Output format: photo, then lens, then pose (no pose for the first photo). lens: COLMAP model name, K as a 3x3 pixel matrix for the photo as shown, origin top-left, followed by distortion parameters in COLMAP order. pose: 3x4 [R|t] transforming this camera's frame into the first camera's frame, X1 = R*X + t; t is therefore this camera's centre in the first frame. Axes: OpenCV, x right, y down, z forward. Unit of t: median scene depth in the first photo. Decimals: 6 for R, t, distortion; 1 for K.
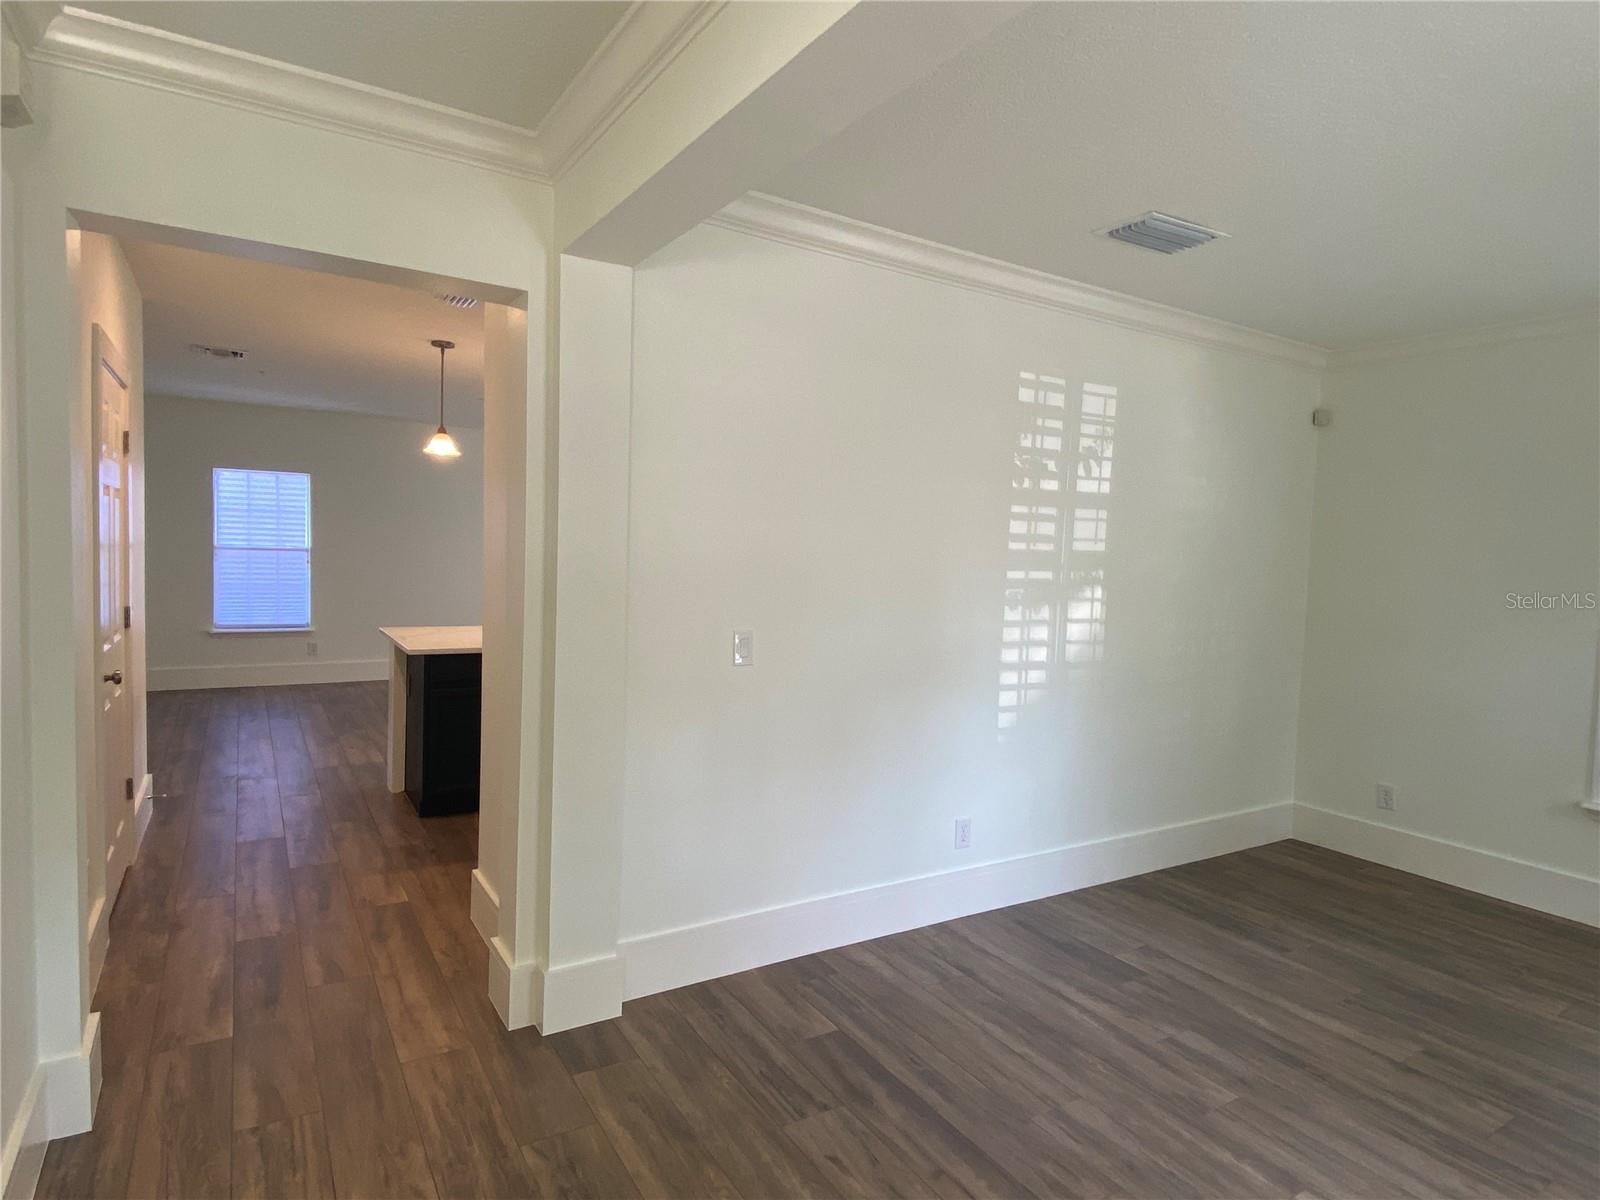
lens RADIAL K [[895.3, 0, 797.5], [0, 895.3, 604.4], [0, 0, 1]] dist [0.075727, -0.065713]
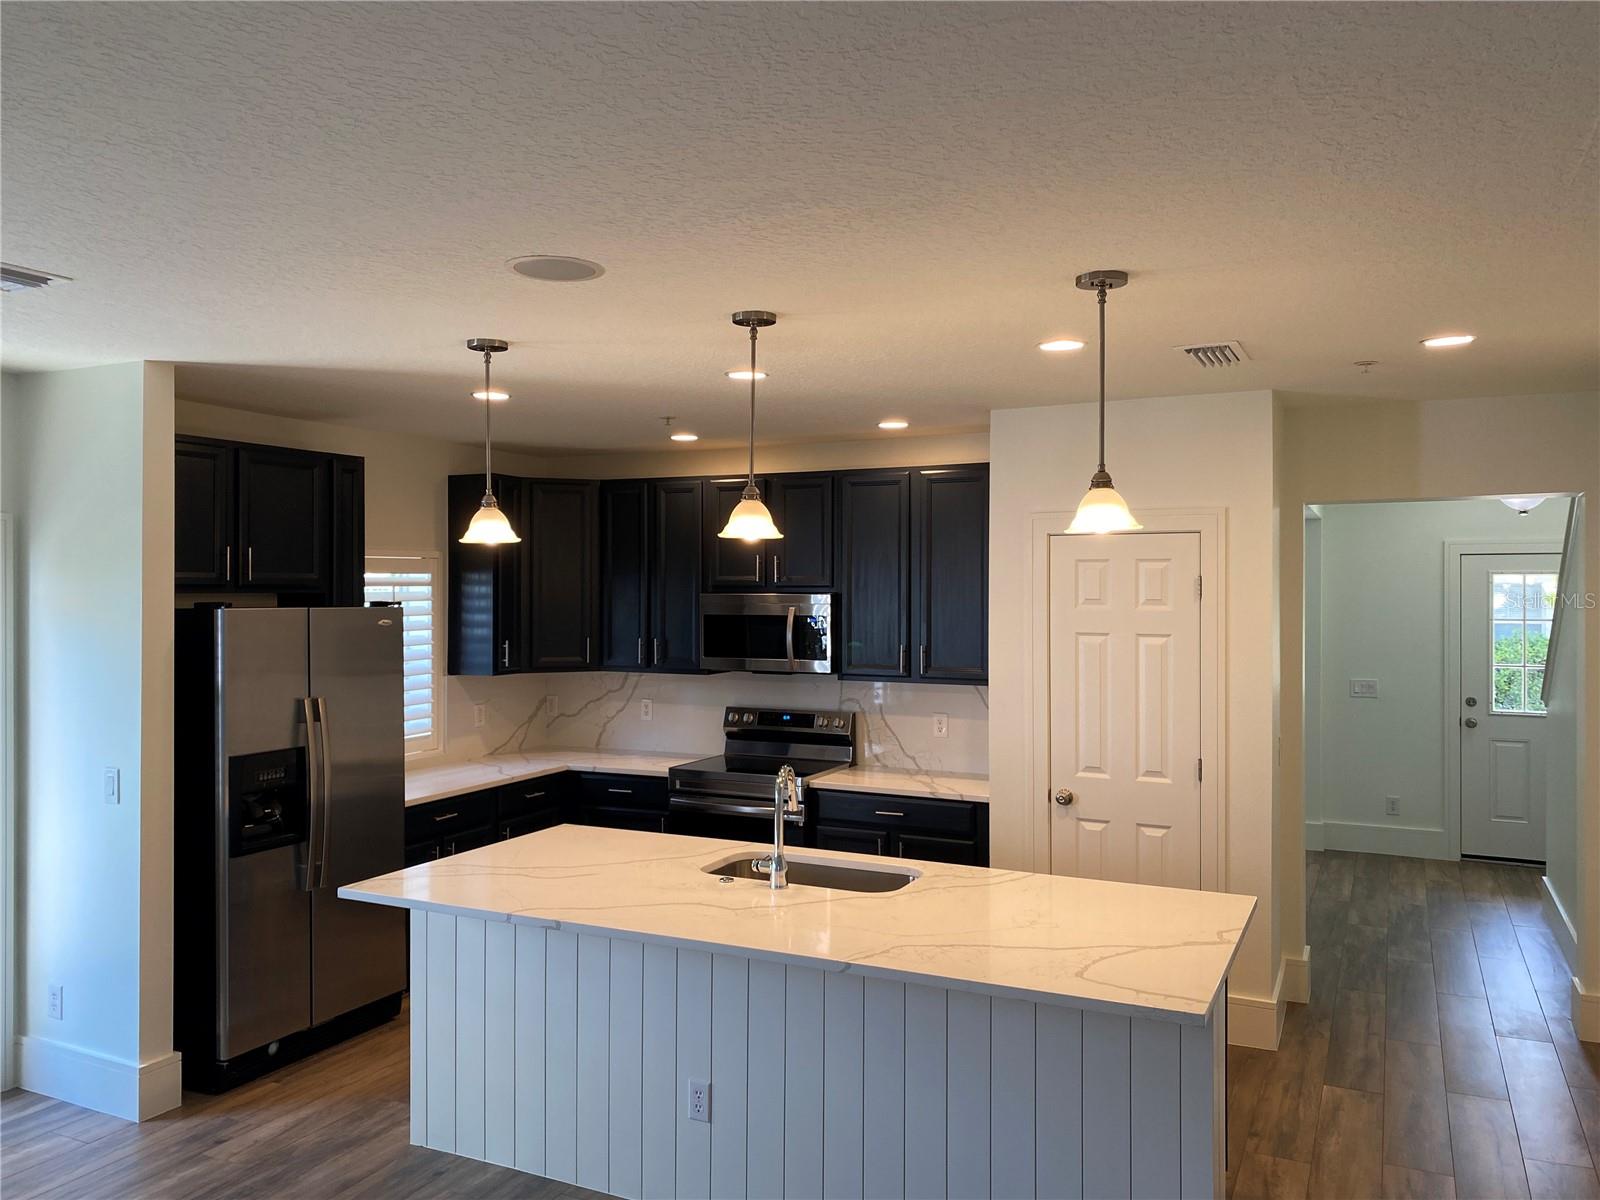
lens RADIAL K [[1227.0, 0, 799.8], [0, 1227.0, 592.8], [0, 0, 1]] dist [0.023224, -0.009877]
pose [[-0.541473, -0.038408, 0.839841, -1.120175], [0.034183, 0.997124, 0.067640, -0.252728], [-0.840023, 0.065333, -0.538603, 2.001319]]
